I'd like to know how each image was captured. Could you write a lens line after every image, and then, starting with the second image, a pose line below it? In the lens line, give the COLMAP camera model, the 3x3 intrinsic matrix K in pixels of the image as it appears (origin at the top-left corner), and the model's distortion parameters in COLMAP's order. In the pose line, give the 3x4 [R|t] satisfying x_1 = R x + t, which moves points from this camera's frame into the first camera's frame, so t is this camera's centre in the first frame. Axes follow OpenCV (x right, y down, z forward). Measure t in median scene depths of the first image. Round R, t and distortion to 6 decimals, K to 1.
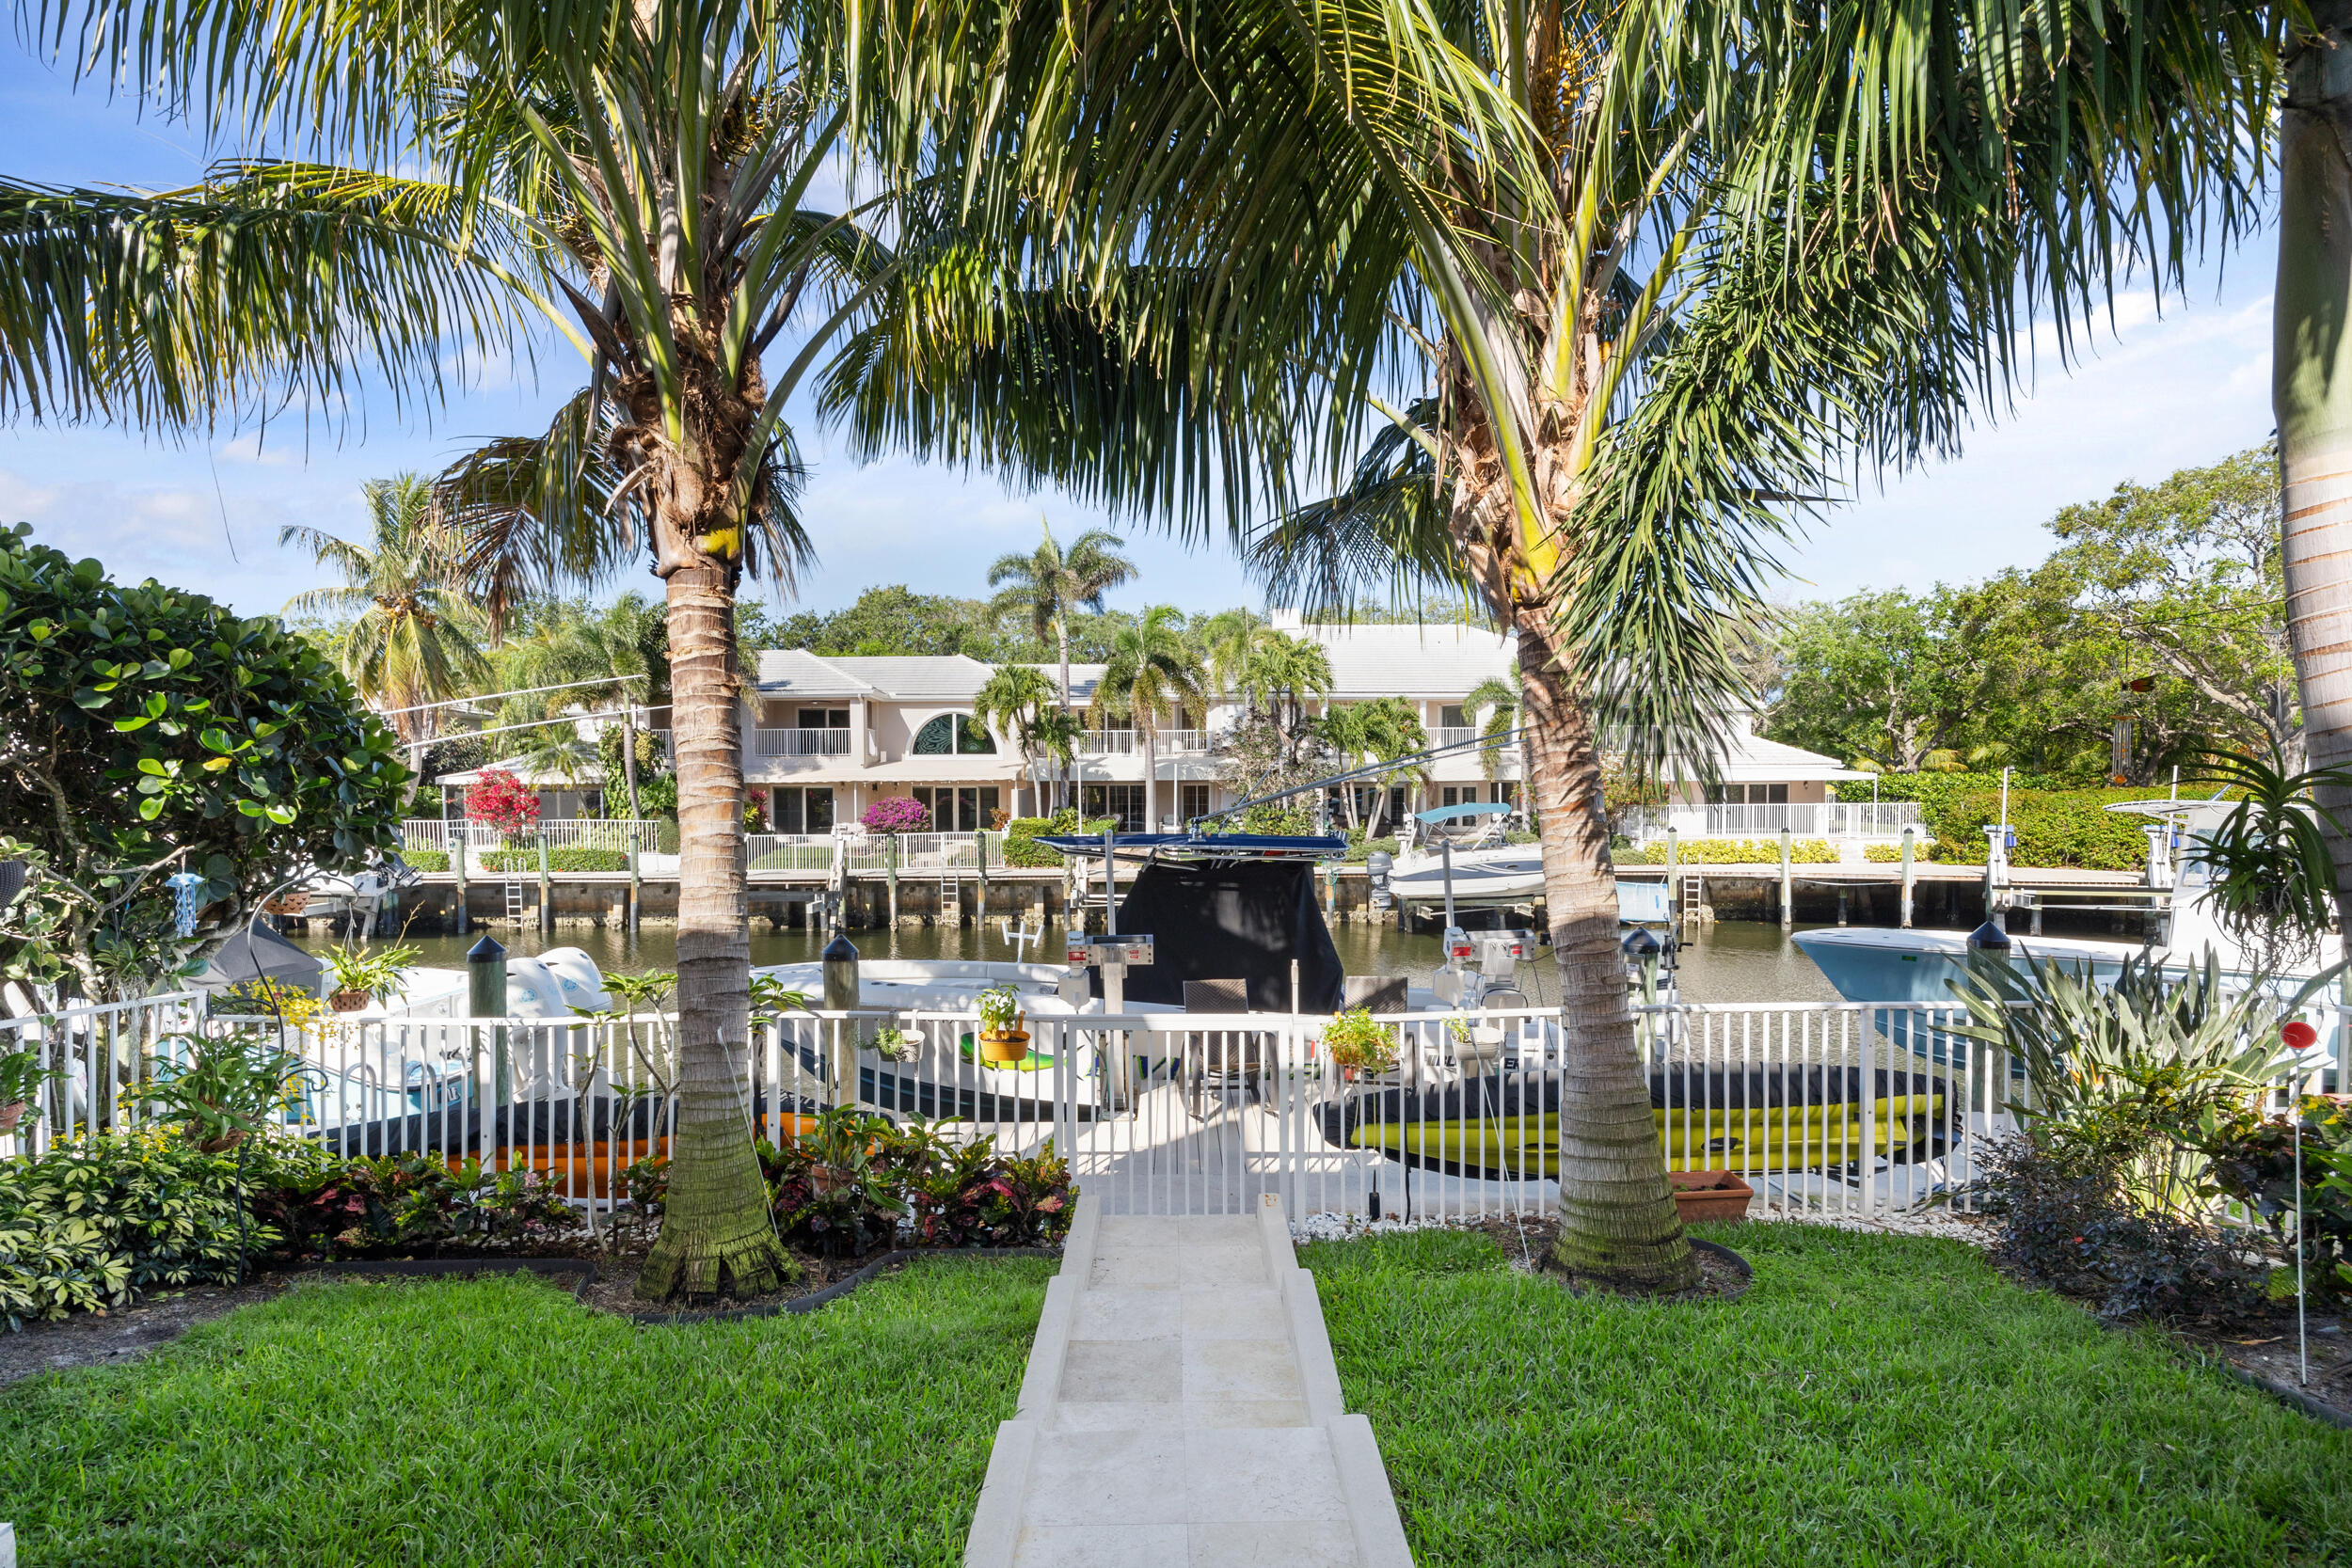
lens RADIAL K [[1104.3, 0, 1176.0], [0, 1104.3, 825.2], [0, 0, 1]] dist [-0.020764, 0.000018]
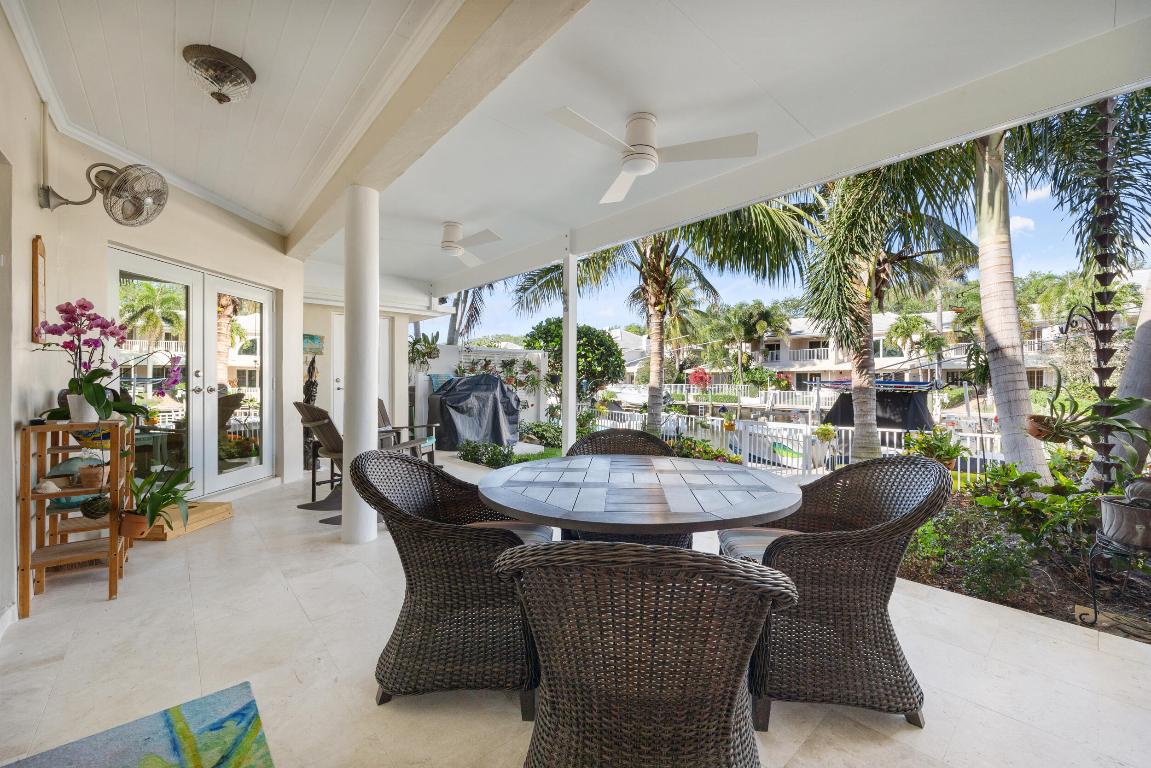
lens RADIAL K [[462.0, 0, 578.4], [0, 462.0, 384.7], [0, 0, 1]] dist [-0.001543, -0.000365]
pose [[0.656928, 0.011055, -0.753872, 0.114305], [-0.024147, 0.999688, -0.006383, 0.012353], [0.753566, 0.022397, 0.656990, -0.074529]]
